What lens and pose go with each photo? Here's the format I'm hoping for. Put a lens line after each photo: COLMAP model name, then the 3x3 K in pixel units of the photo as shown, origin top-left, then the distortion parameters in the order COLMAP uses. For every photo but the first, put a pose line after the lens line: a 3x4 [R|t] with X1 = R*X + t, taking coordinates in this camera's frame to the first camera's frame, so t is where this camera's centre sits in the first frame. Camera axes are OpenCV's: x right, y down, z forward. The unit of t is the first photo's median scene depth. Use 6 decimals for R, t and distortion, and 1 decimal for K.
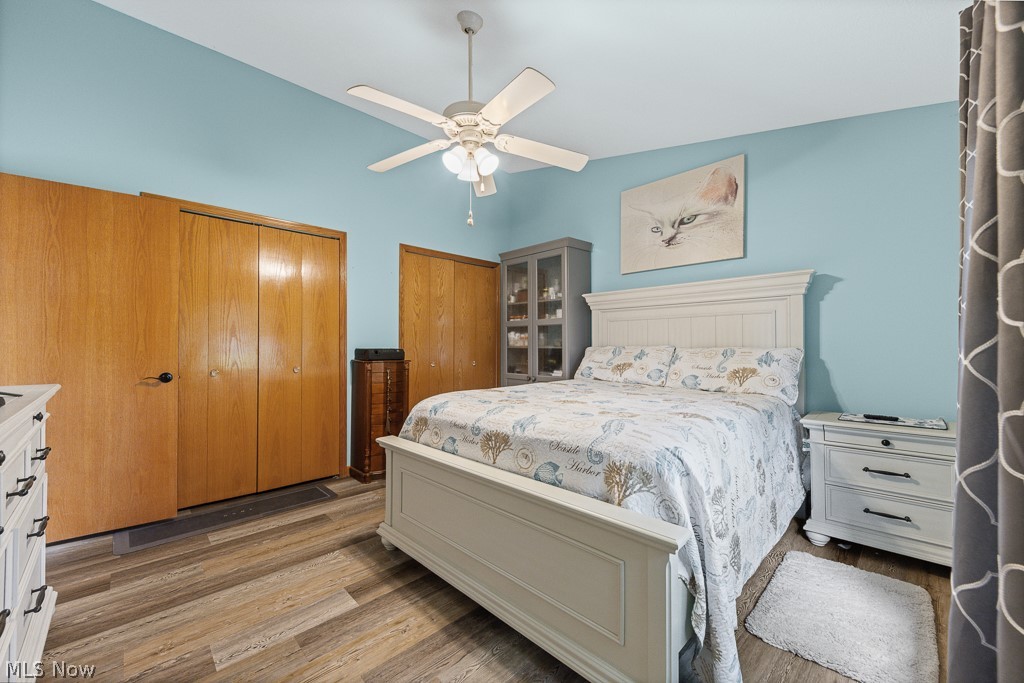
lens RADIAL K [[396.1, 0, 512.0], [0, 396.1, 341.5], [0, 0, 1]] dist [0.014487, -0.006594]
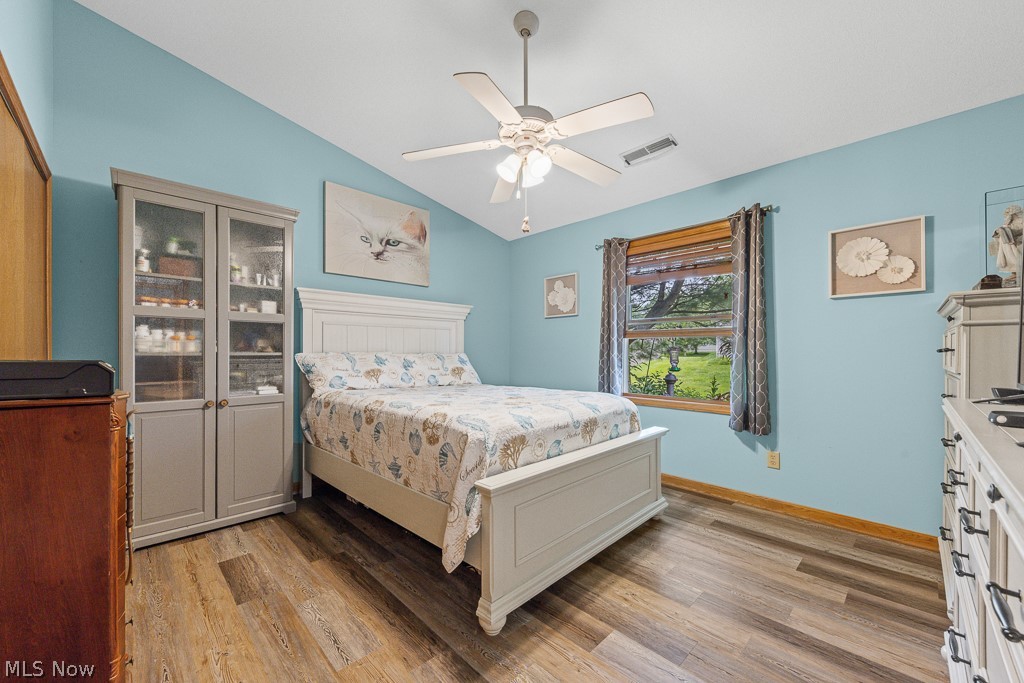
lens RADIAL K [[391.9, 0, 508.8], [0, 391.9, 346.7], [0, 0, 1]] dist [0.014210, 0.010640]
pose [[0.005524, 0.011359, 0.999920, -0.756909], [-0.013257, 0.999848, -0.011285, 0.004575], [-0.999897, -0.013194, 0.005673, 0.714027]]
